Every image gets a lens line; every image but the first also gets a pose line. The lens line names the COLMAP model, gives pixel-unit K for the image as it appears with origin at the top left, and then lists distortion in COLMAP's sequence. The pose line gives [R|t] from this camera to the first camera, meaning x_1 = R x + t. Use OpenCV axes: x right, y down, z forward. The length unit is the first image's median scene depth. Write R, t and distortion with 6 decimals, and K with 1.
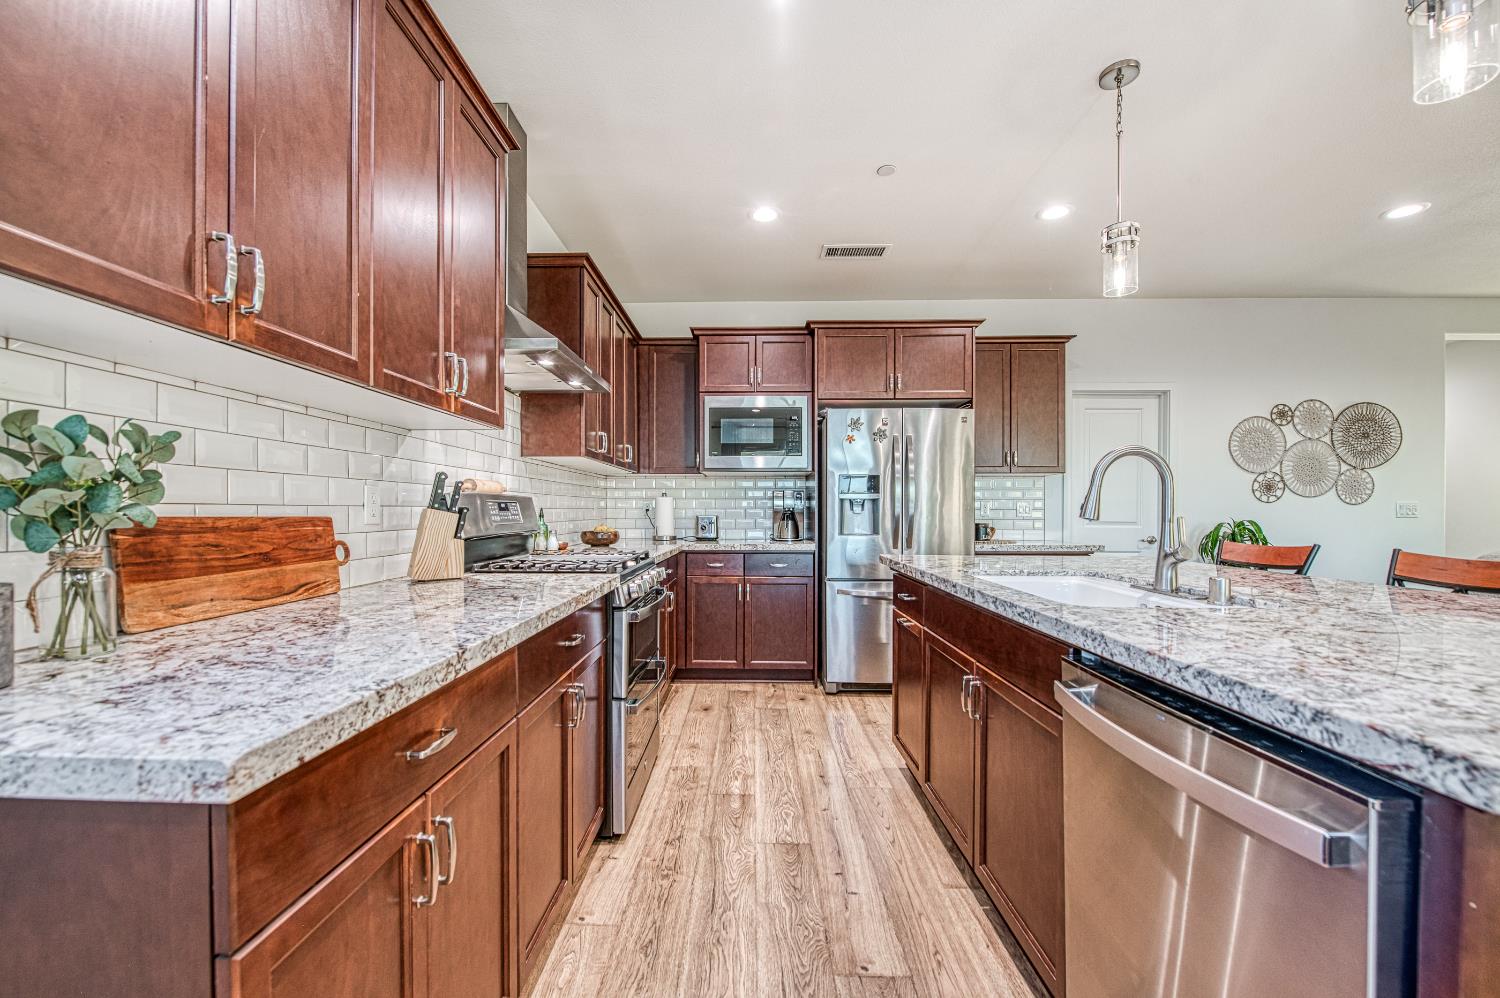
lens RADIAL K [[588.1, 0, 738.5], [0, 588.1, 511.0], [0, 0, 1]] dist [0.000800, -0.004583]
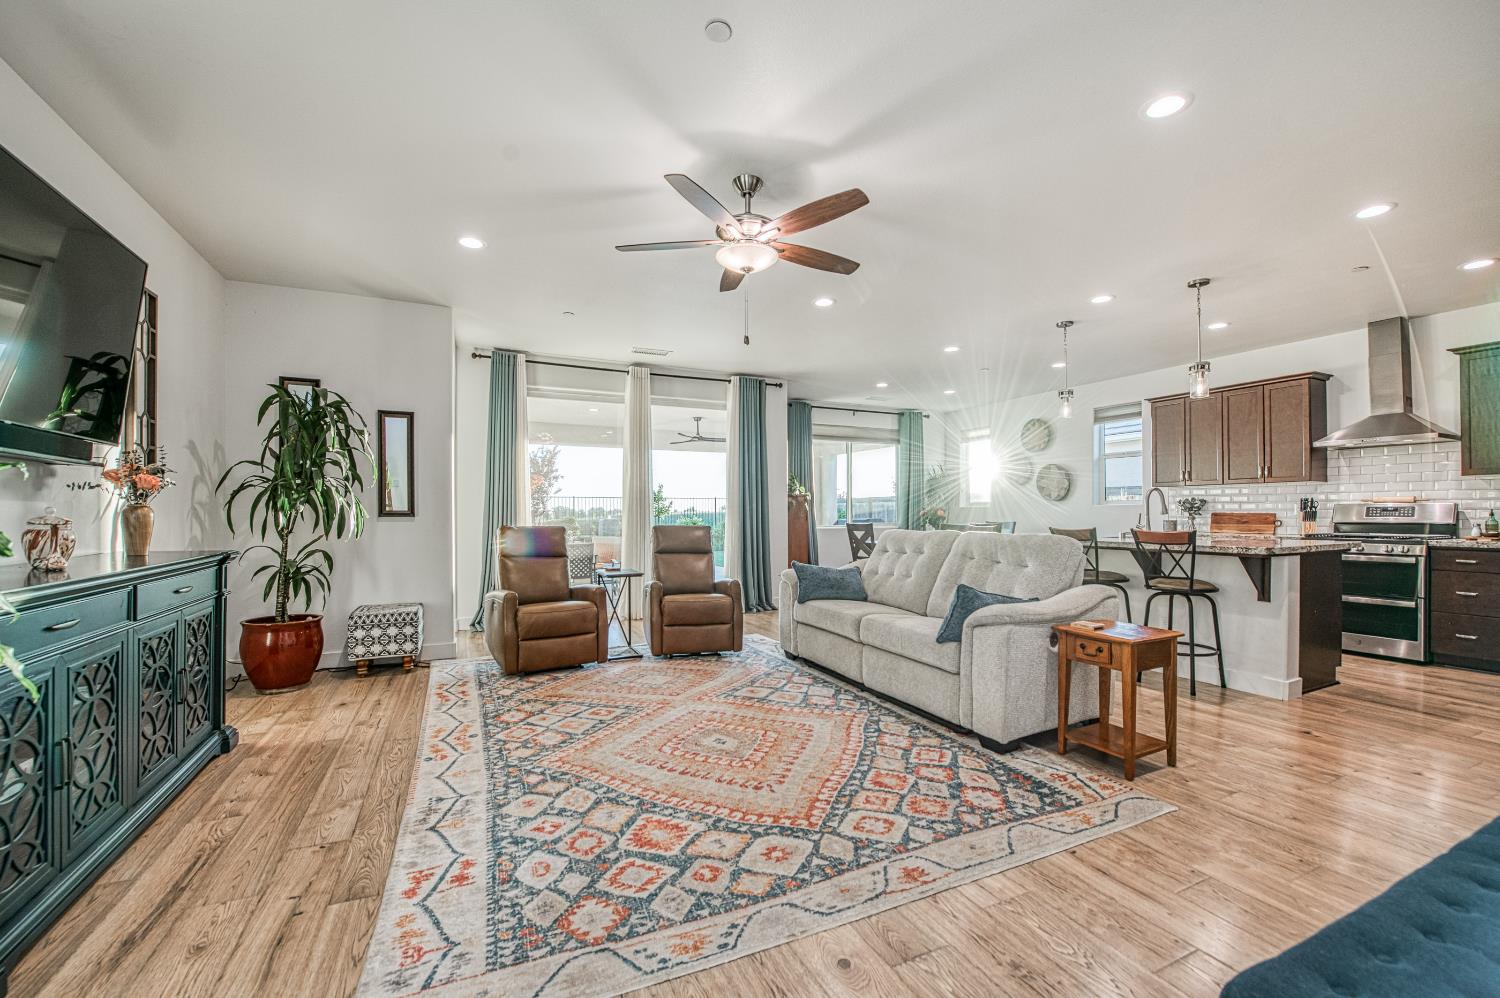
lens RADIAL K [[608.2, 0, 750.0], [0, 608.2, 499.0], [0, 0, 1]] dist [-0.004396, -0.008060]
pose [[-0.889662, -0.013090, -0.456433, 1.680259], [-0.001996, 0.999691, -0.024780, 0.009319], [0.456616, -0.021135, -0.889413, 1.233816]]
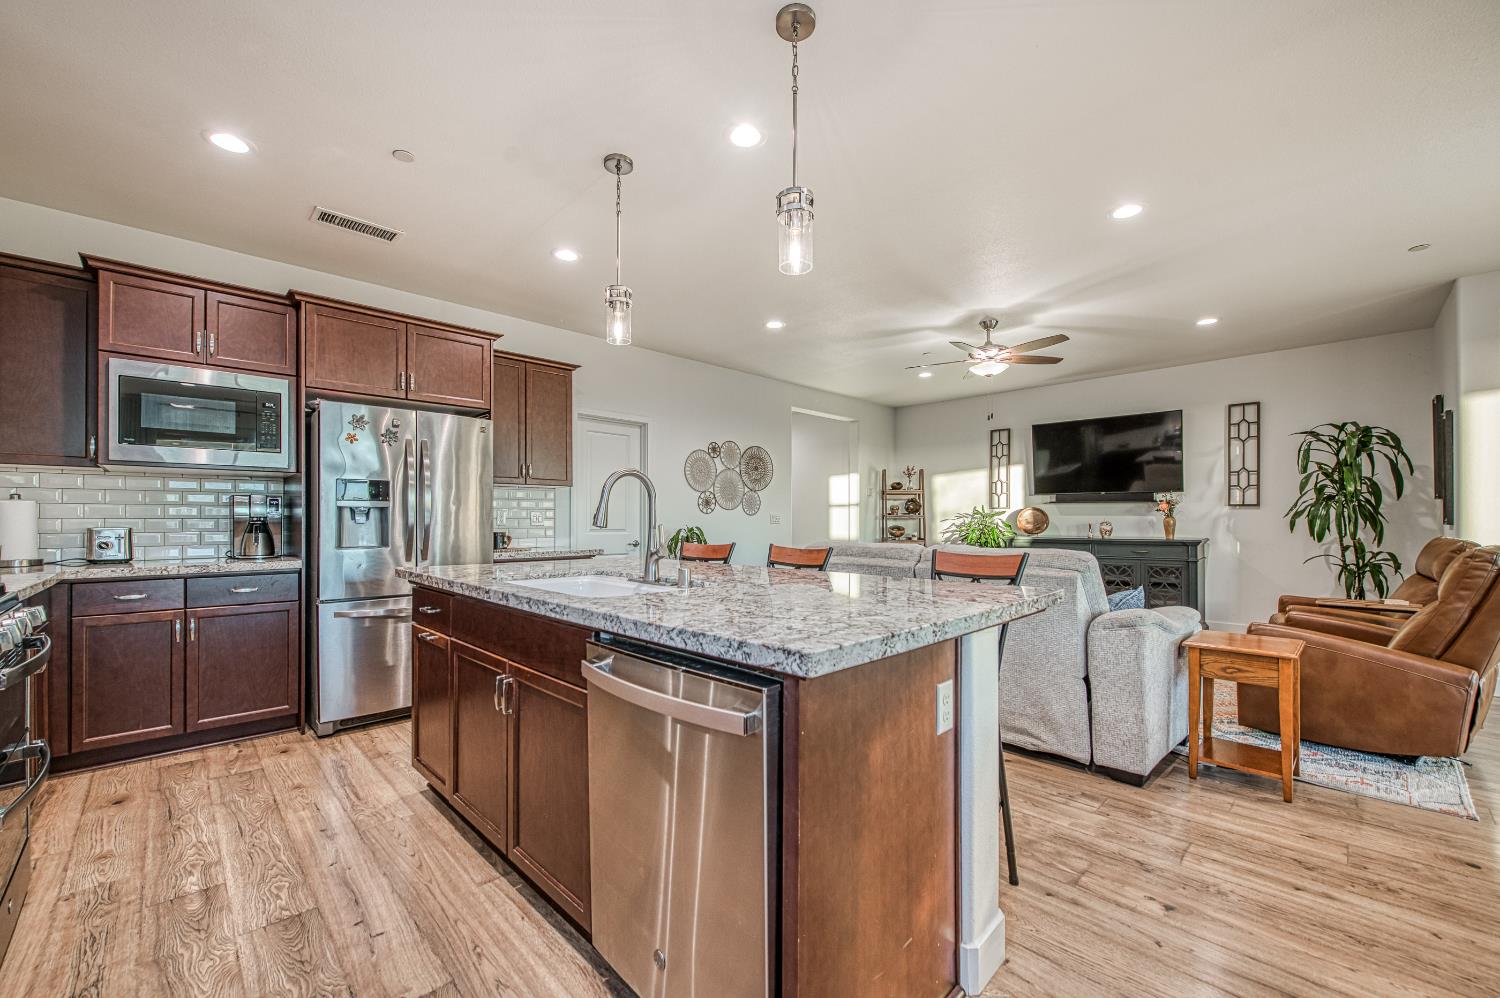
lens RADIAL K [[588.1, 0, 738.5], [0, 588.1, 511.0], [0, 0, 1]] dist [0.000800, -0.004583]
pose [[0.703500, 0.008124, 0.710649, -0.026068], [0.003025, 0.999891, -0.014425, -0.000058], [-0.710689, 0.012298, 0.703399, -0.022201]]
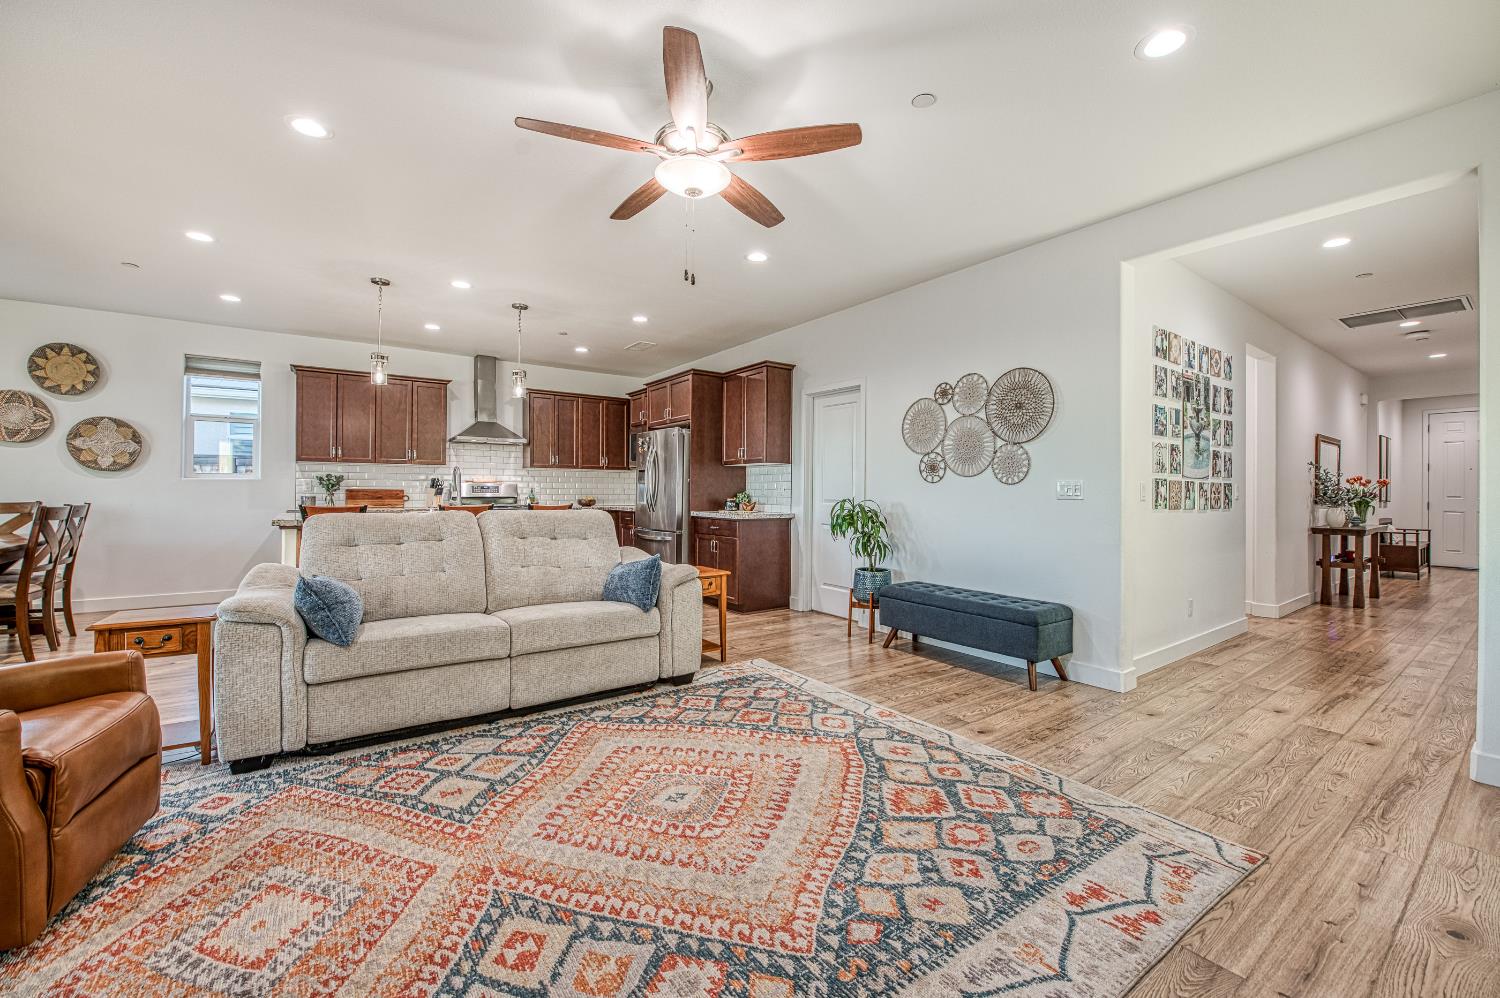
lens RADIAL K [[594.4, 0, 747.4], [0, 594.4, 488.7], [0, 0, 1]] dist [-0.000667, -0.006005]
pose [[0.607654, -0.000662, -0.794202, 1.863264], [-0.006494, 0.999962, -0.005802, 0.004779], [0.794176, 0.008684, 0.607626, 0.160033]]
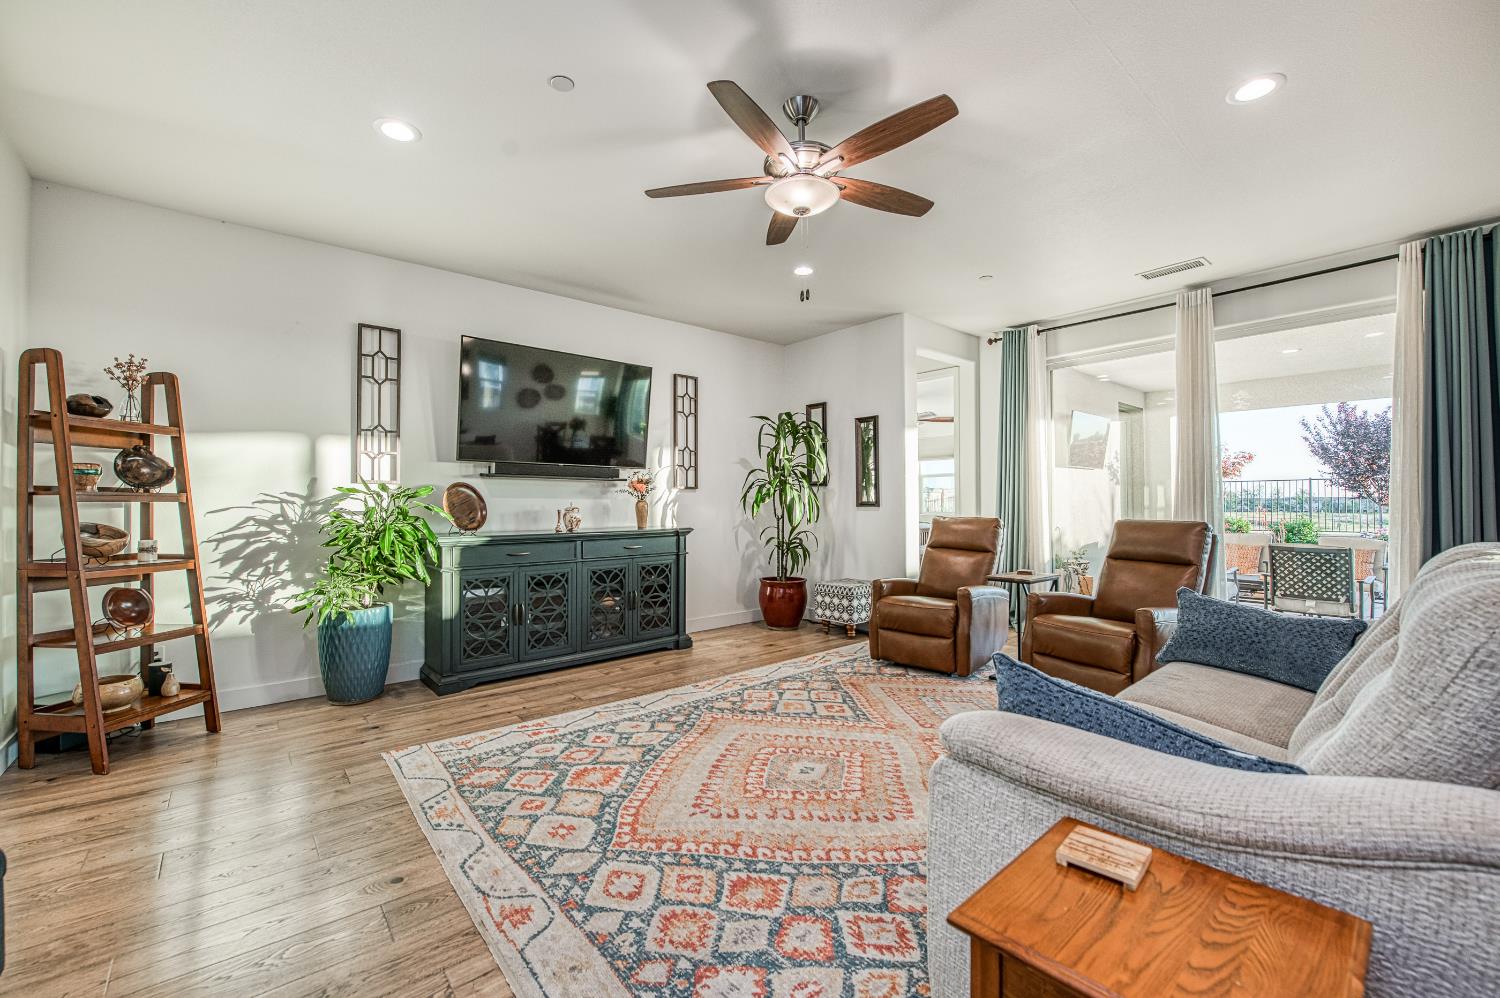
lens RADIAL K [[612.9, 0, 741.7], [0, 612.9, 493.9], [0, 0, 1]] dist [-0.000414, -0.005324]
pose [[-0.668585, 0.013941, 0.743505, 0.847353], [0.004231, 0.999879, -0.014944, 0.003860], [-0.743624, -0.006845, -0.668563, 1.015053]]
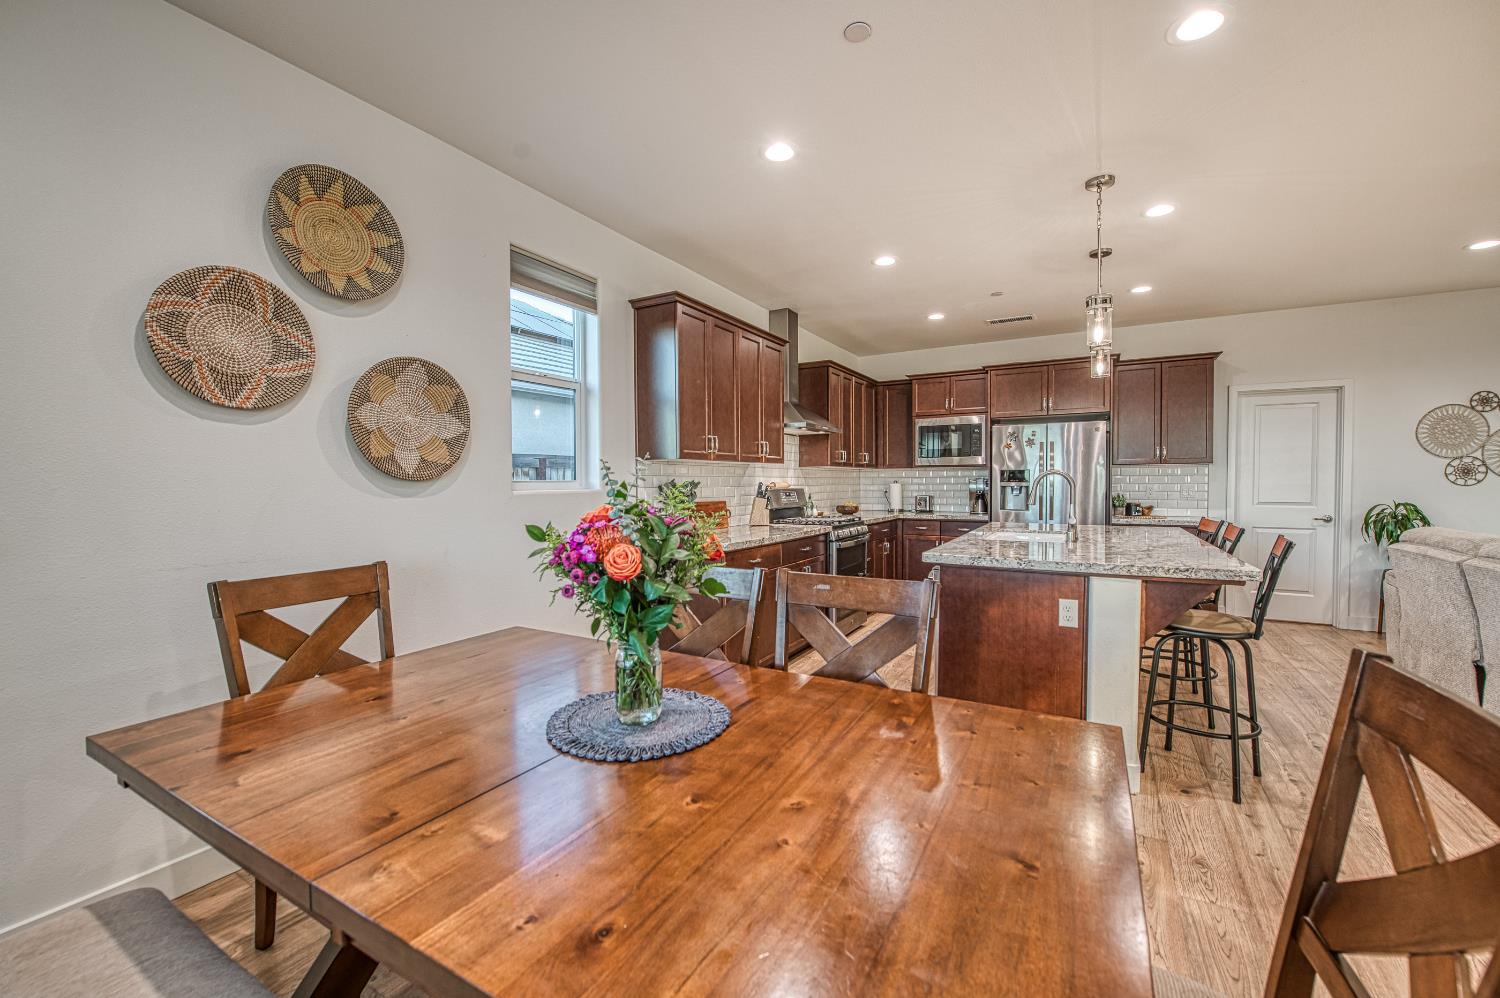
lens RADIAL K [[577.3, 0, 744.5], [0, 577.3, 498.8], [0, 0, 1]] dist [-0.022271, -0.000607]
pose [[0.869514, 0.007487, -0.493852, 0.335694], [0.006407, 0.999630, 0.026434, -0.031780], [0.493868, -0.026149, 0.869144, -0.607855]]
